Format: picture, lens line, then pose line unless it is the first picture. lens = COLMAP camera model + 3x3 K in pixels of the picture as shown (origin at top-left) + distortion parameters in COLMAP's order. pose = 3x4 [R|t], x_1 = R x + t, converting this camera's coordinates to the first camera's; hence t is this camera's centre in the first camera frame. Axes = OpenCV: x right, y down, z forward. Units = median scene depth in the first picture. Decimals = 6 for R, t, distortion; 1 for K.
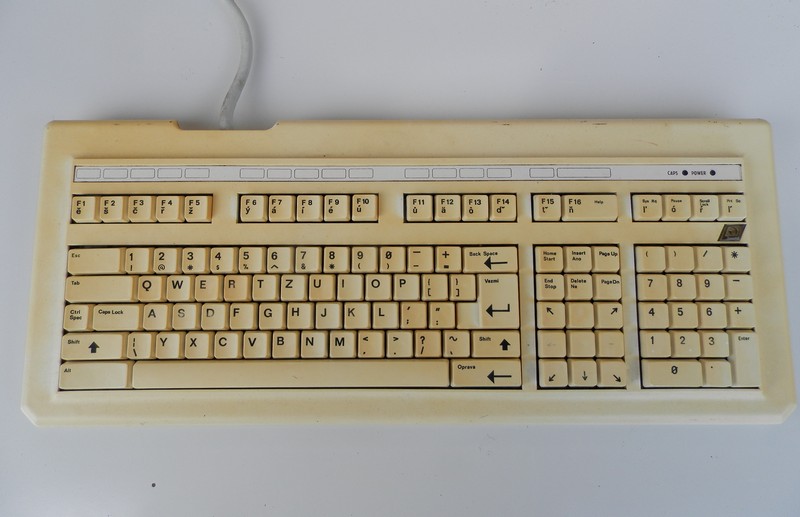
lens RADIAL K [[583.8, 0, 398.5], [0, 583.8, 227.9], [0, 0, 1]] dist [0.003289, -0.001123]
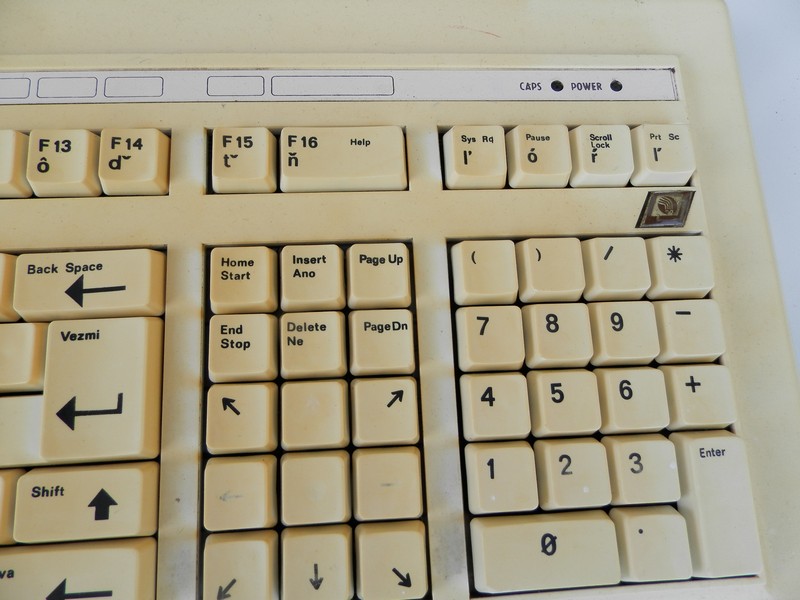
lens RADIAL K [[582.1, 0, 400.0], [0, 582.1, 300.0], [0, 0, 1]] dist [0.031593, -0.042749]
pose [[0.995482, -0.030908, 0.089783, 0.335034], [0.037693, 0.996479, -0.074887, 0.104084], [-0.087153, 0.077933, 0.993142, 0.593990]]
